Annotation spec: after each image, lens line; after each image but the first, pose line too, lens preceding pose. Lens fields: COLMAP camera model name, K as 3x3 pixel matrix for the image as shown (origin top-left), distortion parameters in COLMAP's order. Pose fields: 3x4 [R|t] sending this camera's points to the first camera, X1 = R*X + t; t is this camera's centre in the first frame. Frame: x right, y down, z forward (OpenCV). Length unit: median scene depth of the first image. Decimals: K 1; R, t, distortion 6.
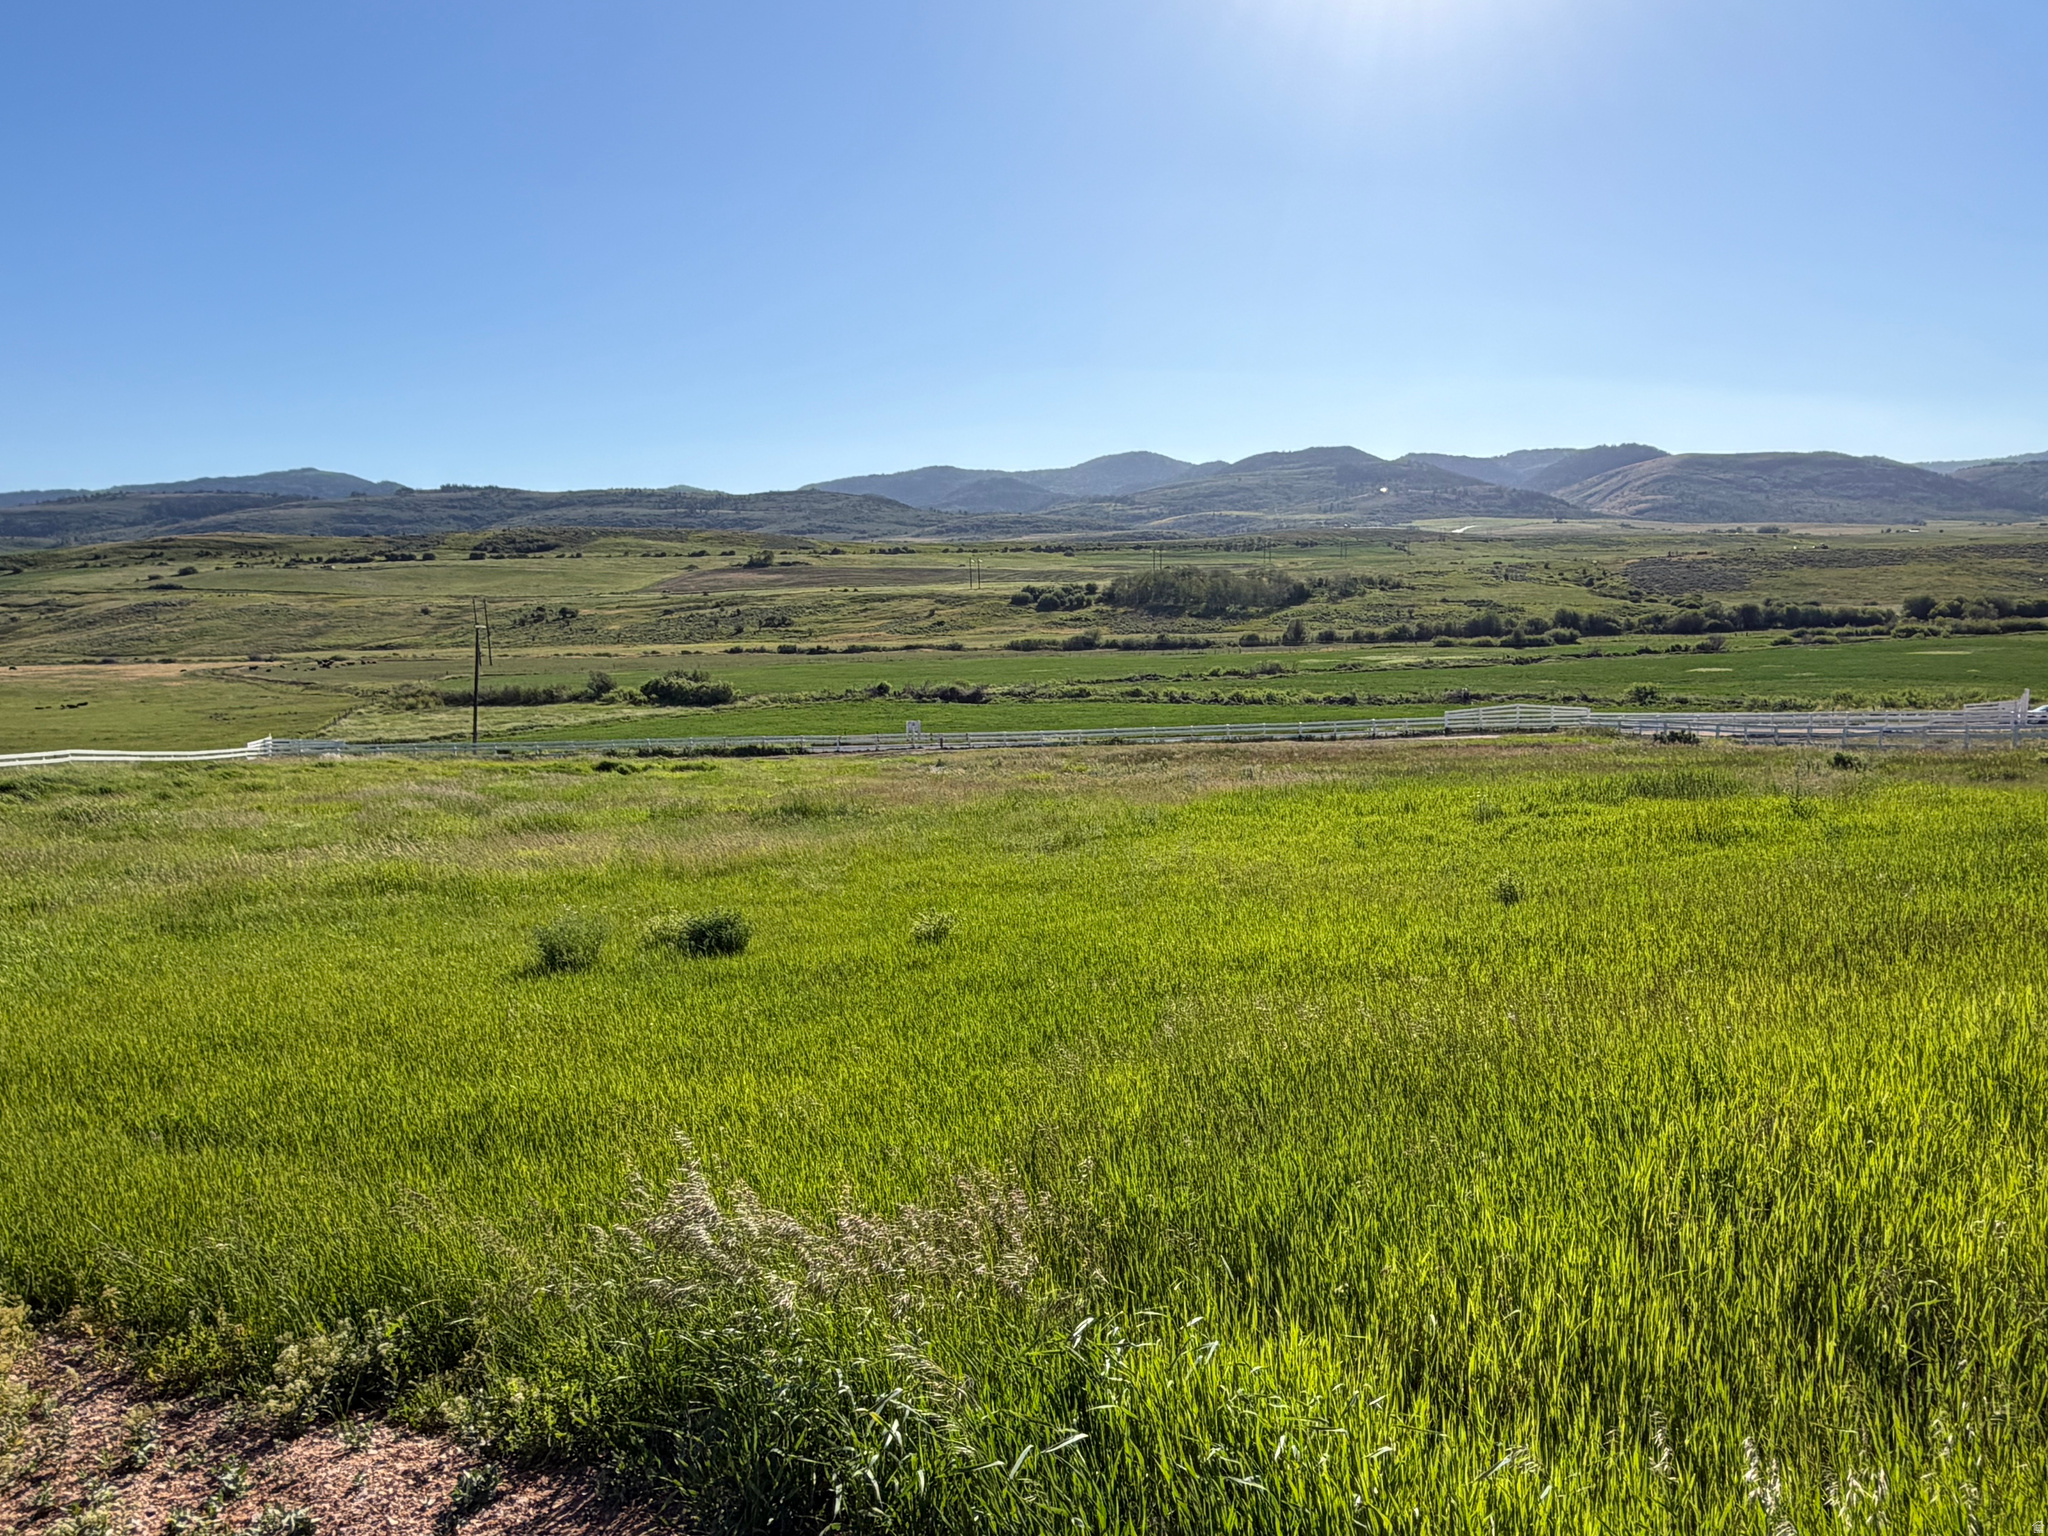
lens RADIAL K [[1417.5, 0, 1012.8], [0, 1417.5, 763.6], [0, 0, 1]] dist [-0.000263, -0.000161]
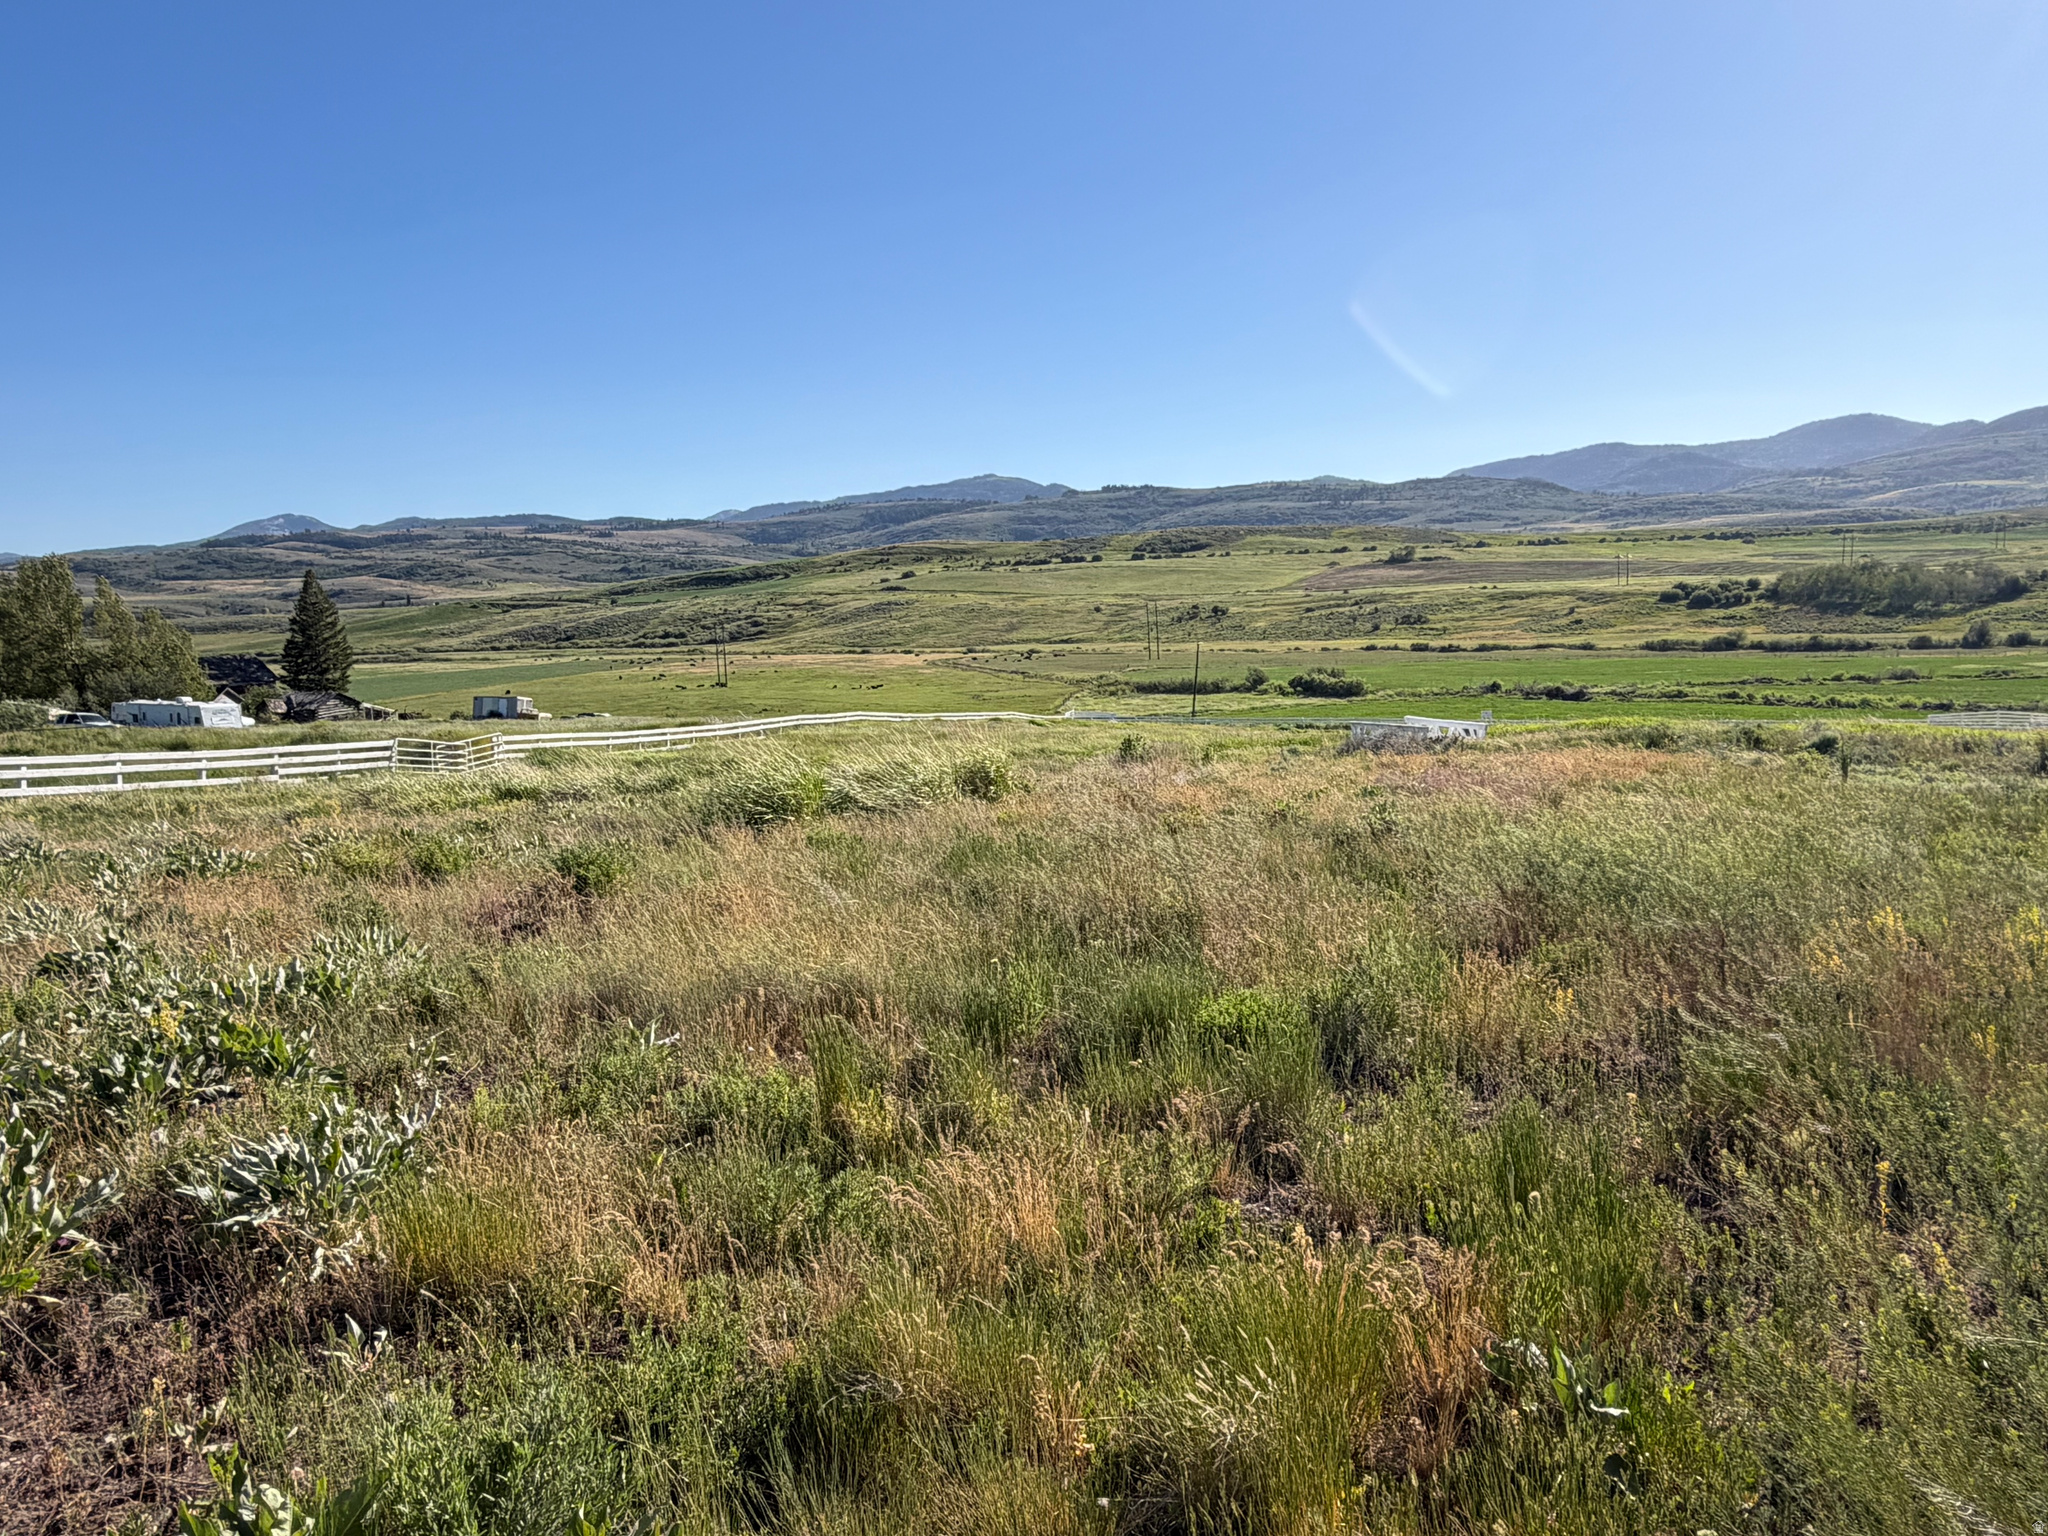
lens RADIAL K [[1417.5, 0, 1015.1], [0, 1417.5, 791.9], [0, 0, 1]] dist [-0.000263, -0.000161]
pose [[0.905247, 0.051565, -0.421746, 0.015082], [-0.040955, 0.998576, 0.034185, 0.003186], [0.422908, -0.013673, 0.906070, -0.070863]]
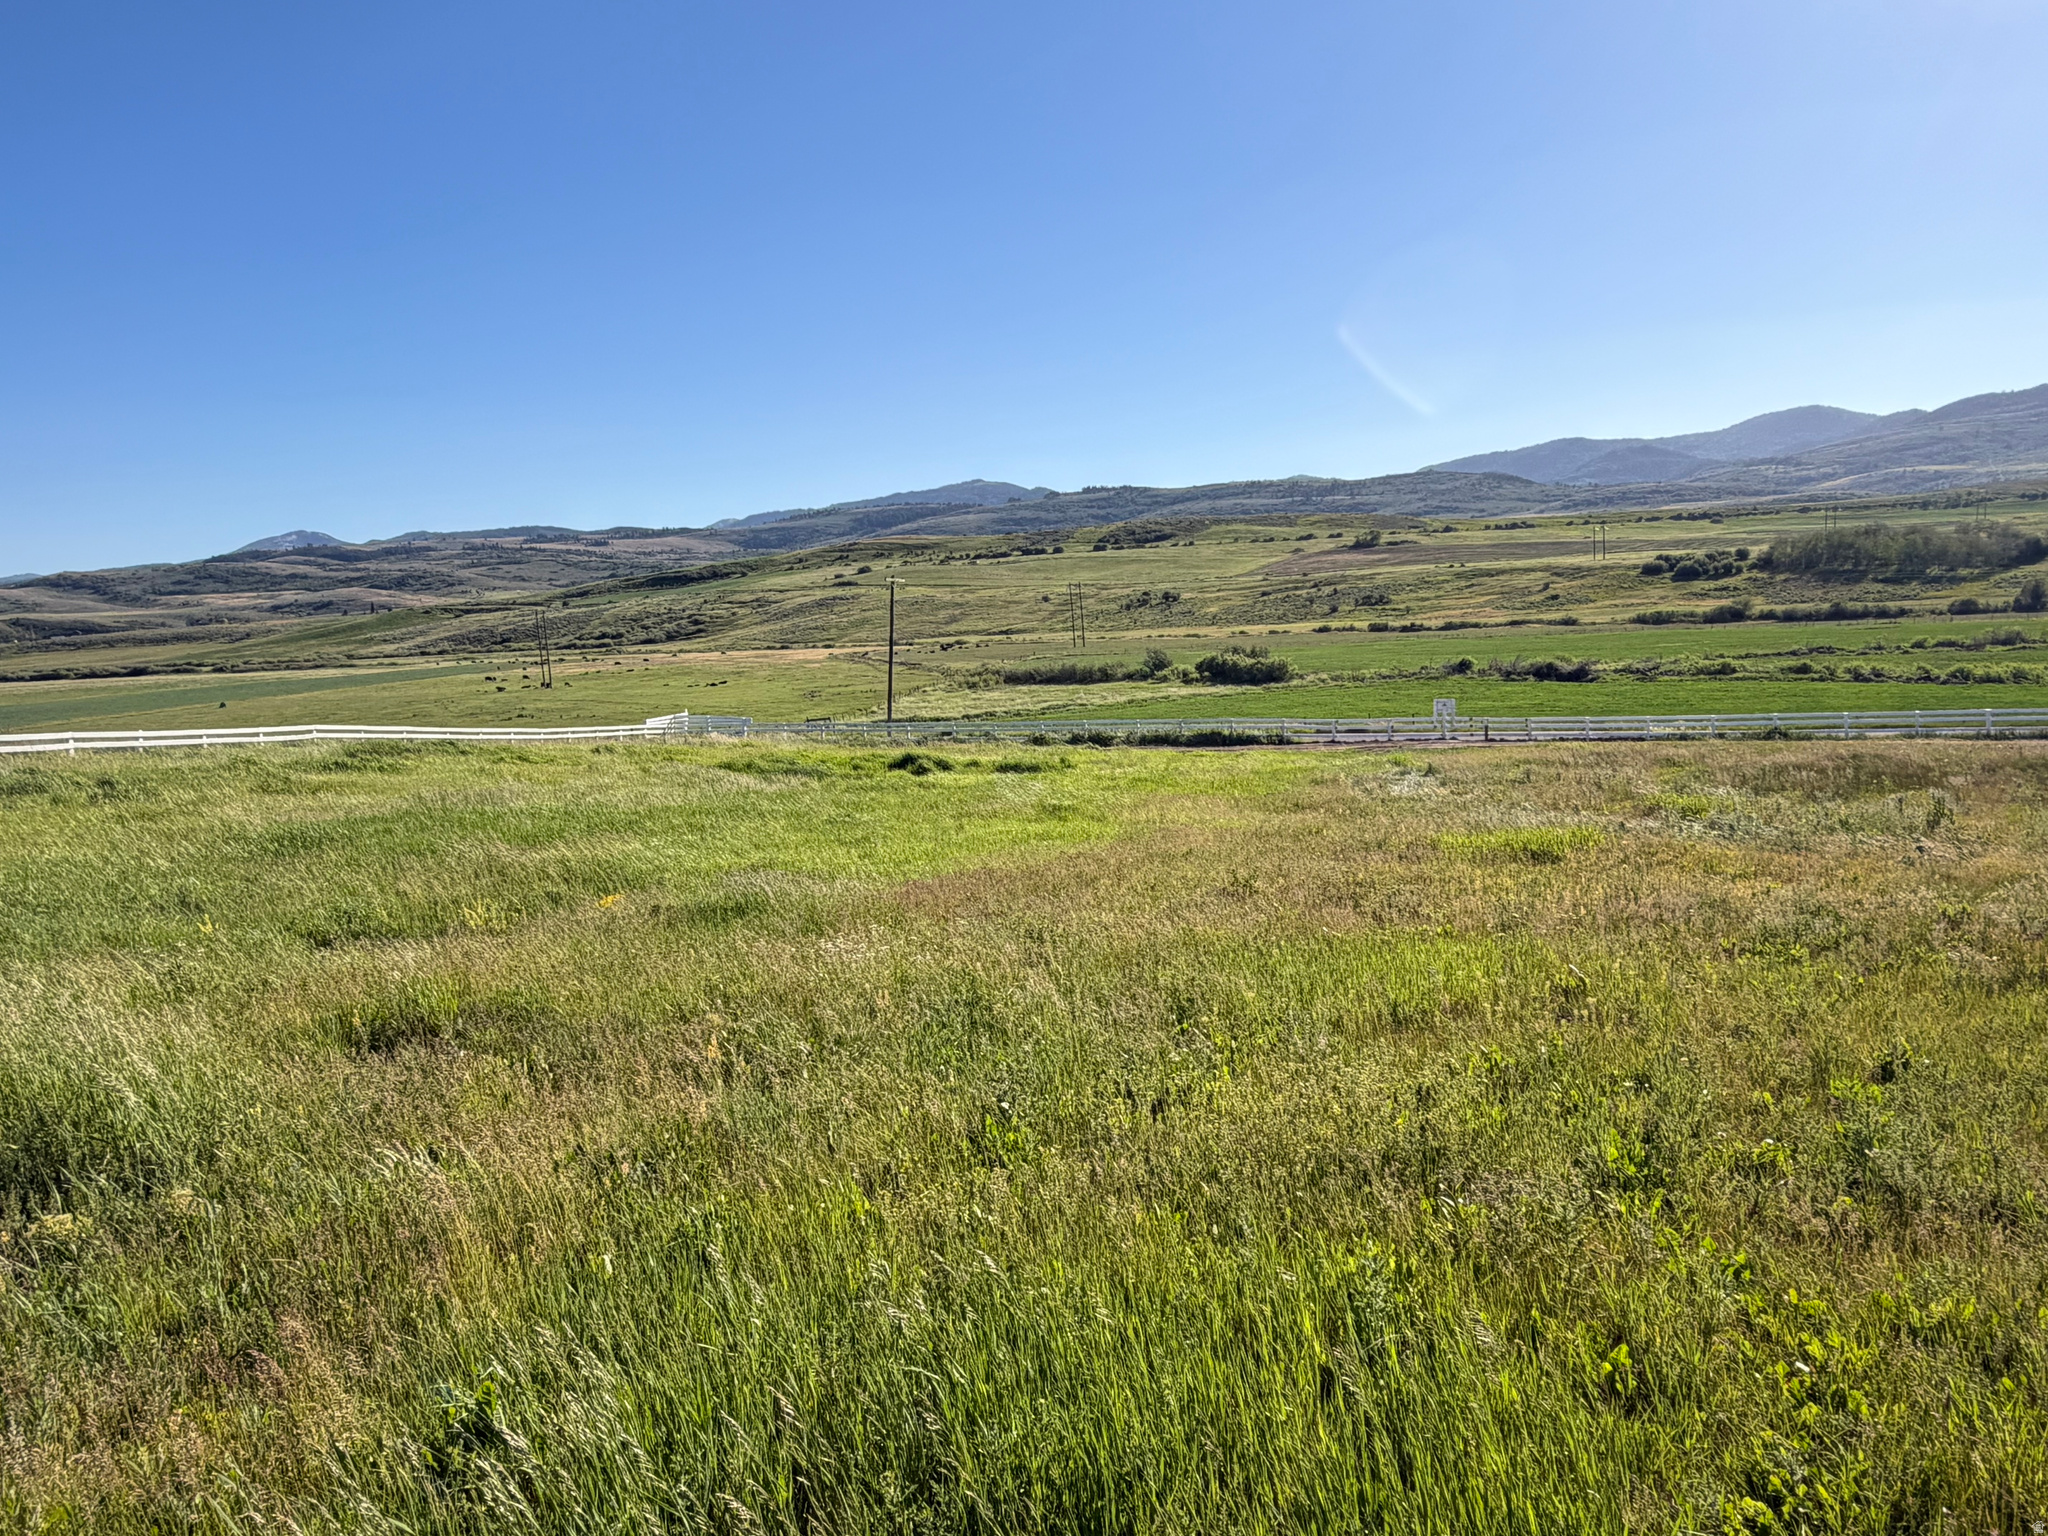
lens RADIAL K [[1377.4, 0, 1020.0], [0, 1377.4, 774.1], [0, 0, 1]] dist [-0.000317, 0.001941]
pose [[0.911066, 0.029253, -0.411222, 0.002654], [-0.020484, 0.999459, 0.025714, -0.000967], [0.411752, -0.015003, 0.911172, 0.042928]]
